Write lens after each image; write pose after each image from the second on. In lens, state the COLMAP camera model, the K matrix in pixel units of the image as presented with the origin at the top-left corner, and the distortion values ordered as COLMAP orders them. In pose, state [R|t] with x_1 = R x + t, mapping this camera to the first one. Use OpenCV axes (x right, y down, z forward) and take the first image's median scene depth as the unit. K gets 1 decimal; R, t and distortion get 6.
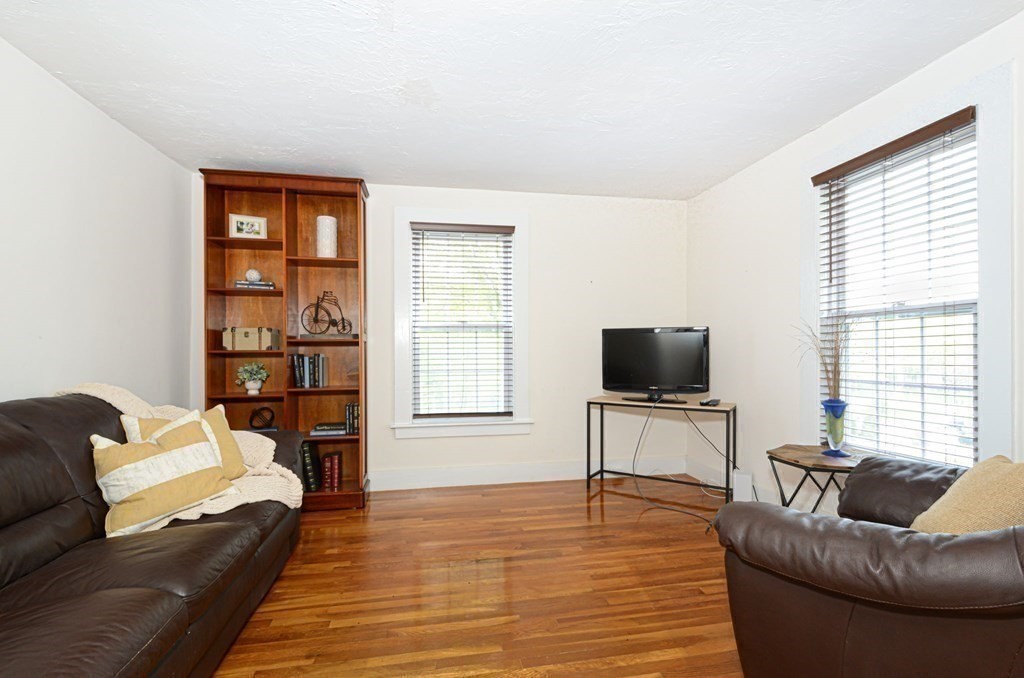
lens RADIAL K [[467.1, 0, 510.4], [0, 467.1, 345.3], [0, 0, 1]] dist [0.003317, 0.000728]
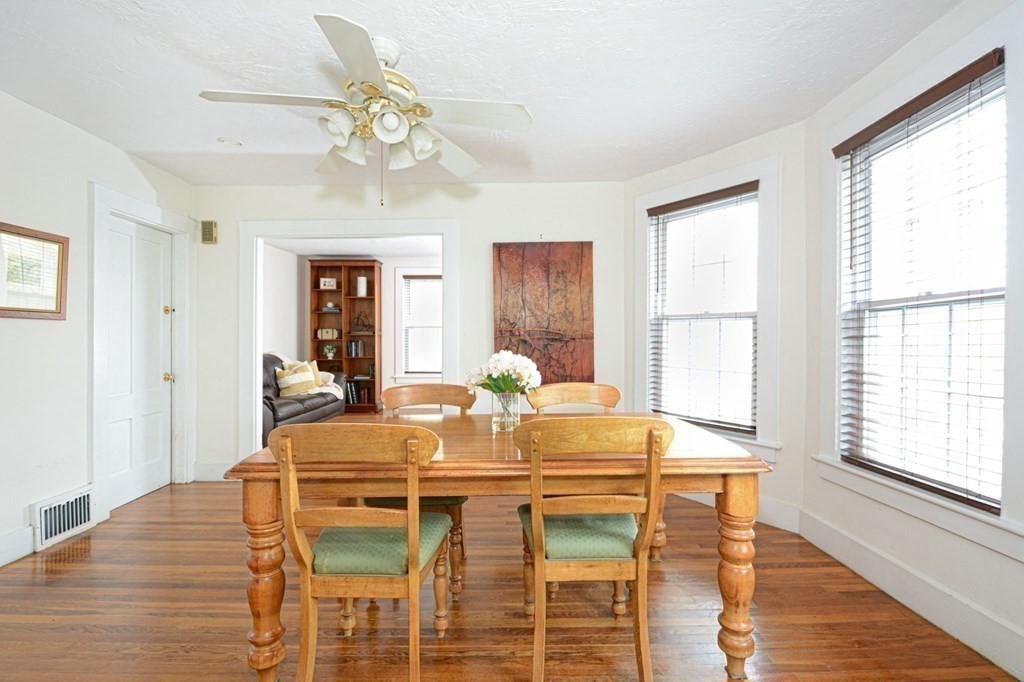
lens RADIAL K [[457.3, 0, 512.0], [0, 457.3, 341.0], [0, 0, 1]] dist [0.005451, -0.001642]
pose [[0.983679, 0.003085, -0.179907, 0.692637], [-0.001766, 0.999970, 0.007493, 0.000806], [0.179925, -0.007053, 0.983655, -0.988275]]
